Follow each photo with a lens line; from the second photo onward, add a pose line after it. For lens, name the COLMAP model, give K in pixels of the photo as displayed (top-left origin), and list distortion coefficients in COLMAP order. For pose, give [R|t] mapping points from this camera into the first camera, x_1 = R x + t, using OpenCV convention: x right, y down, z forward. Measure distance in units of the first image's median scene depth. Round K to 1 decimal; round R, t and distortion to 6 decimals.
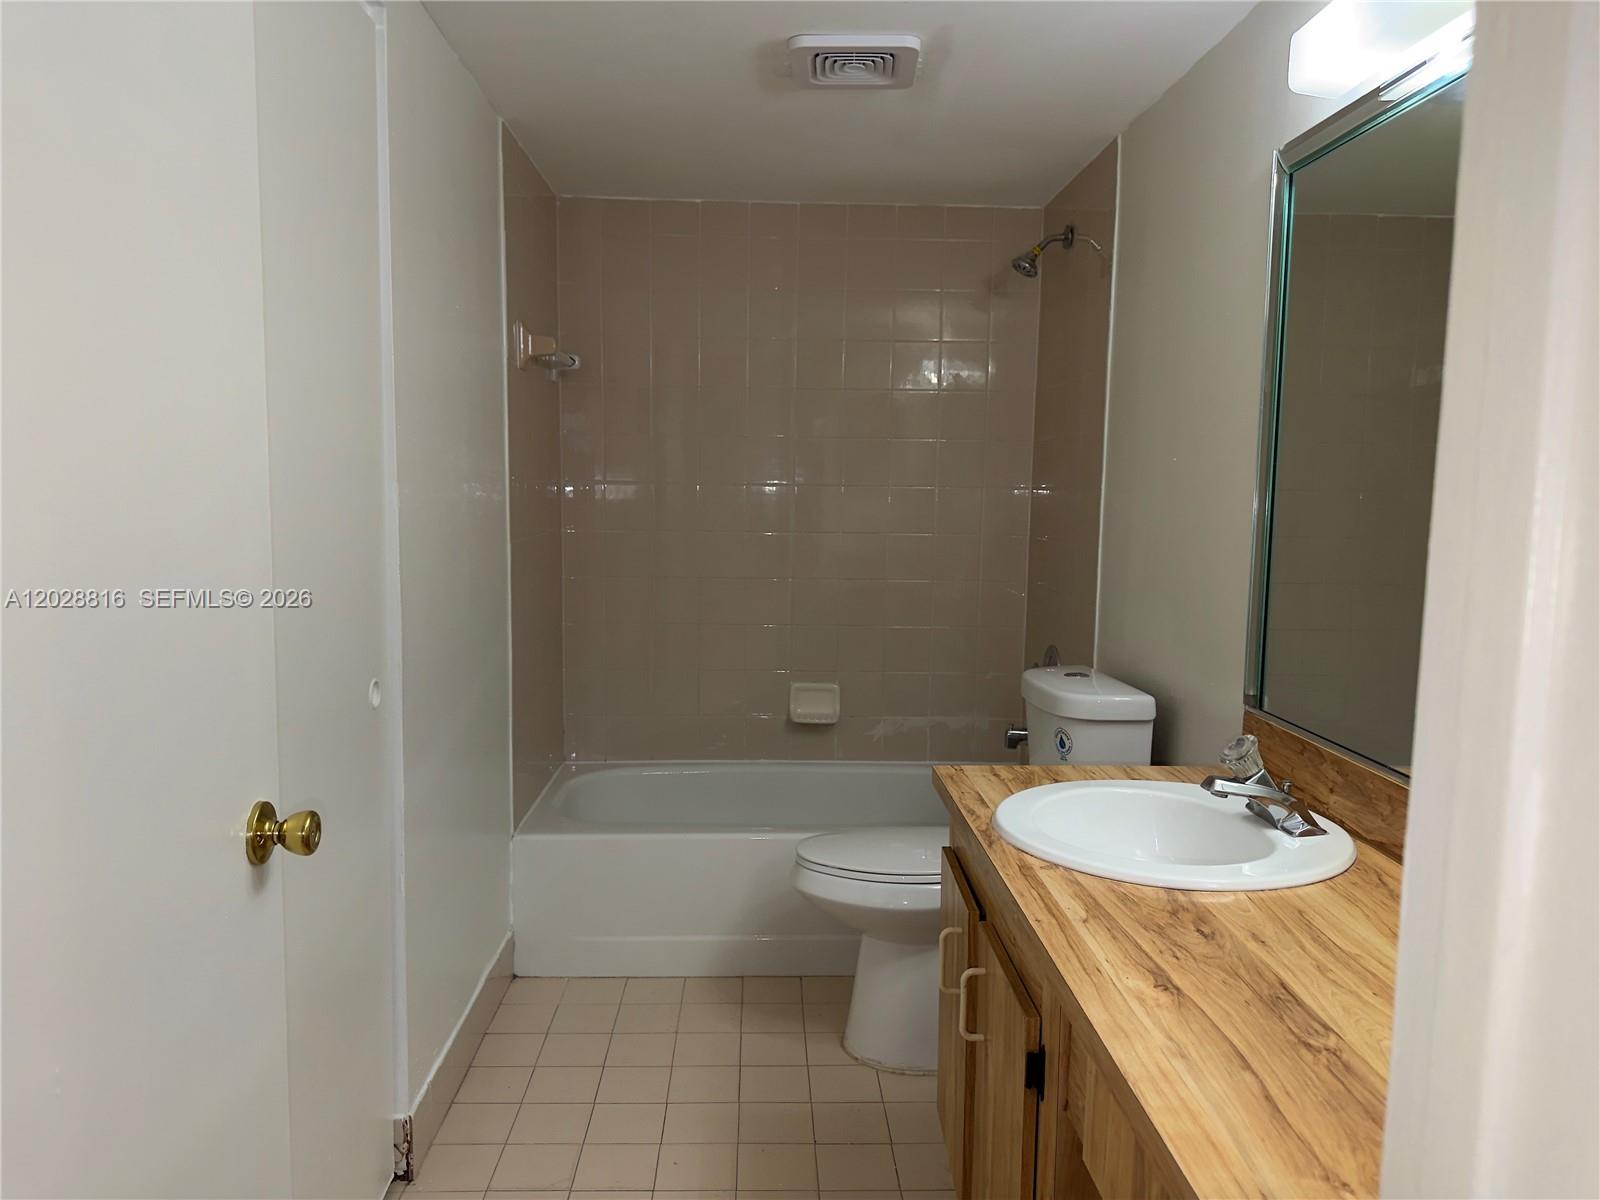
lens RADIAL K [[1113.9, 0, 800.0], [0, 1113.9, 600.0], [0, 0, 1]] dist [0.136363, -0.218318]
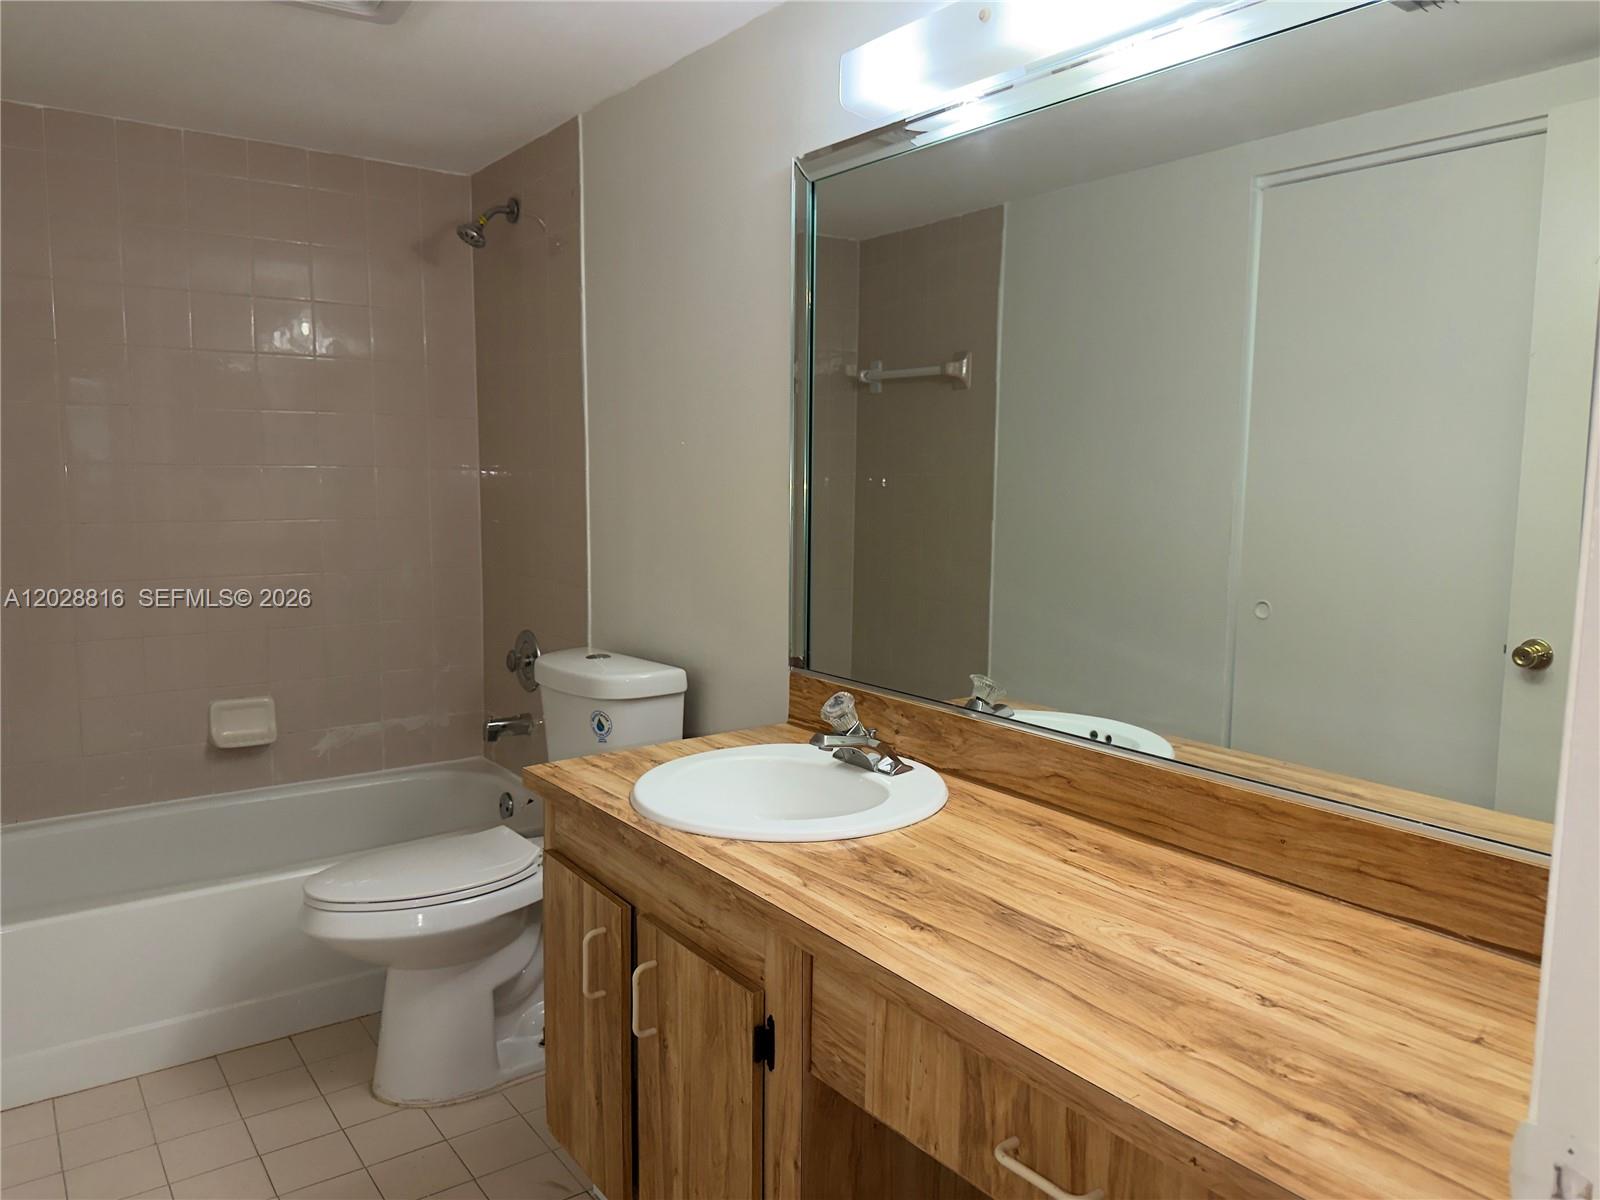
lens RADIAL K [[1128.0, 0, 800.0], [0, 1128.0, 600.0], [0, 0, 1]] dist [0.055385, -0.039688]
pose [[0.845417, -0.071549, 0.529294, -0.200309], [0.063021, 0.997427, 0.034169, -0.009282], [-0.530376, 0.004470, 0.847750, 0.086353]]
